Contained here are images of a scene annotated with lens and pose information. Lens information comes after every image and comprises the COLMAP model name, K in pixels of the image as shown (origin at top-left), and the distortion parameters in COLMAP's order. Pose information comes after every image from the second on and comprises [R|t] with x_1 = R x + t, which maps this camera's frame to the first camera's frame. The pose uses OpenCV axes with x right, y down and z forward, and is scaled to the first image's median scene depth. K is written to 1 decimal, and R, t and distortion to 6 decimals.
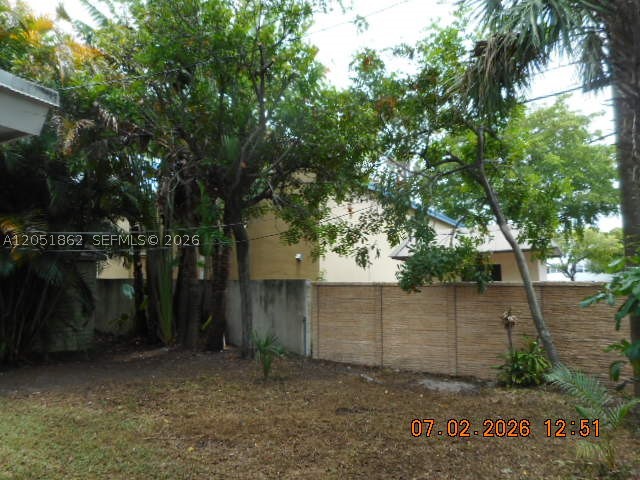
lens RADIAL K [[466.8, 0, 315.7], [0, 466.8, 244.8], [0, 0, 1]] dist [-0.019838, 0.015558]
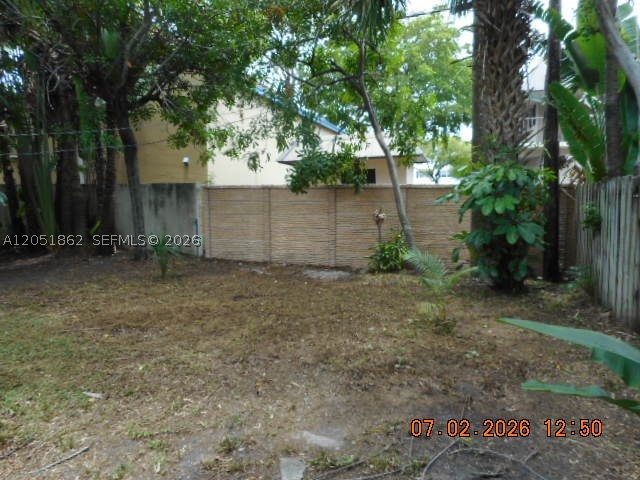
lens RADIAL K [[466.8, 0, 312.6], [0, 466.8, 241.9], [0, 0, 1]] dist [-0.019838, 0.015558]
pose [[0.970511, -0.032488, 0.238856, -0.025223], [-0.015177, 0.980675, 0.195055, -0.003165], [-0.240577, -0.192928, 0.951263, -0.073258]]
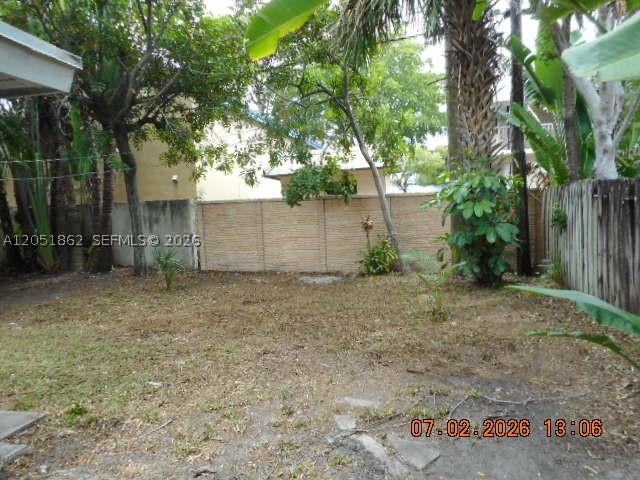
lens RADIAL K [[466.8, 0, 309.6], [0, 466.8, 245.5], [0, 0, 1]] dist [-0.019838, 0.015558]
pose [[0.952476, -0.068138, 0.296897, -0.100447], [0.015480, 0.984229, 0.176220, -0.007752], [-0.304221, -0.163249, 0.938509, -0.133483]]
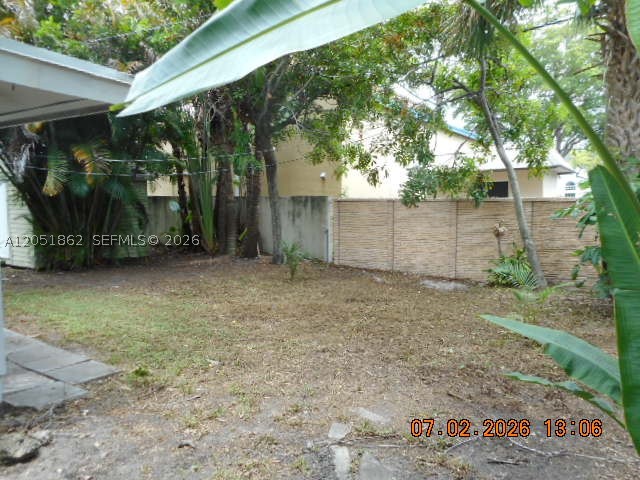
lens RADIAL K [[466.8, 0, 312.3], [0, 466.8, 240.4], [0, 0, 1]] dist [-0.019838, 0.015558]
pose [[0.996846, 0.003872, -0.079263, 0.036543], [0.009725, 0.985320, 0.170441, -0.014846], [0.078759, -0.170675, 0.982175, -0.154723]]
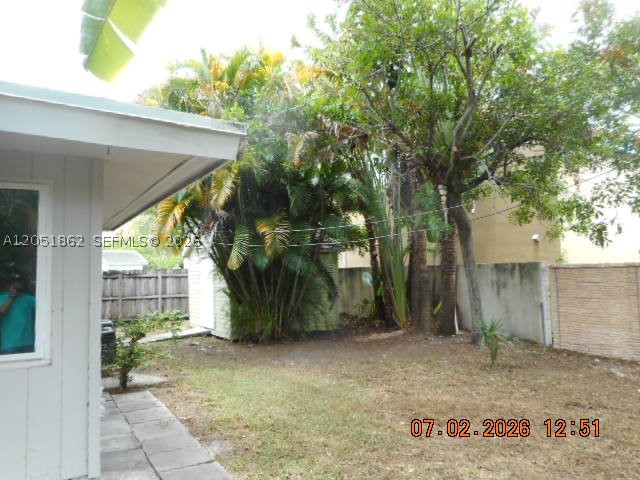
lens RADIAL K [[466.8, 0, 321.0], [0, 466.8, 240.1], [0, 0, 1]] dist [-0.019838, 0.015558]
pose [[0.869552, -0.057811, -0.490446, 0.064588], [0.067439, 0.997721, 0.001963, 0.000626], [0.489215, -0.034783, 0.871469, -0.009217]]
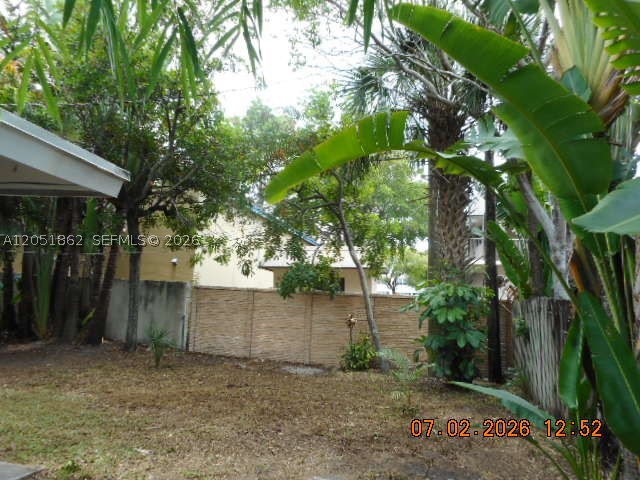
lens RADIAL K [[466.8, 0, 310.4], [0, 466.8, 245.7], [0, 0, 1]] dist [-0.019838, 0.015558]
pose [[0.945385, 0.073959, 0.317453, -0.123420], [-0.072395, 0.997236, -0.016738, -0.021980], [-0.317814, -0.007159, 0.948126, -0.212966]]
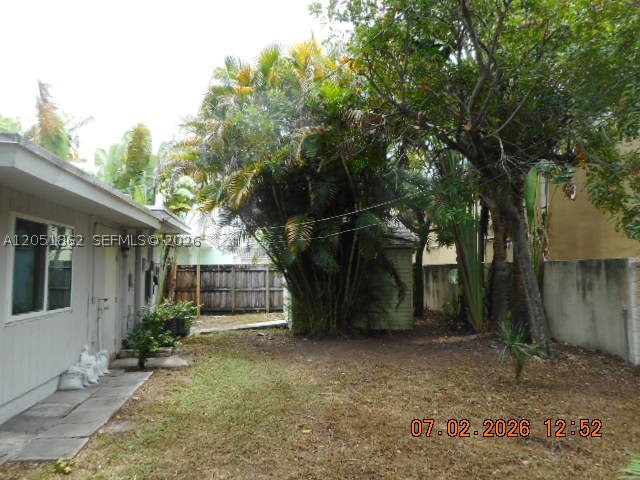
lens RADIAL K [[466.8, 0, 325.4], [0, 466.8, 243.8], [0, 0, 1]] dist [-0.019838, 0.015558]
pose [[0.613962, -0.055270, -0.787398, 0.305768], [0.078623, 0.996867, -0.008667, 0.026188], [0.785410, -0.056586, 0.616384, 0.234362]]
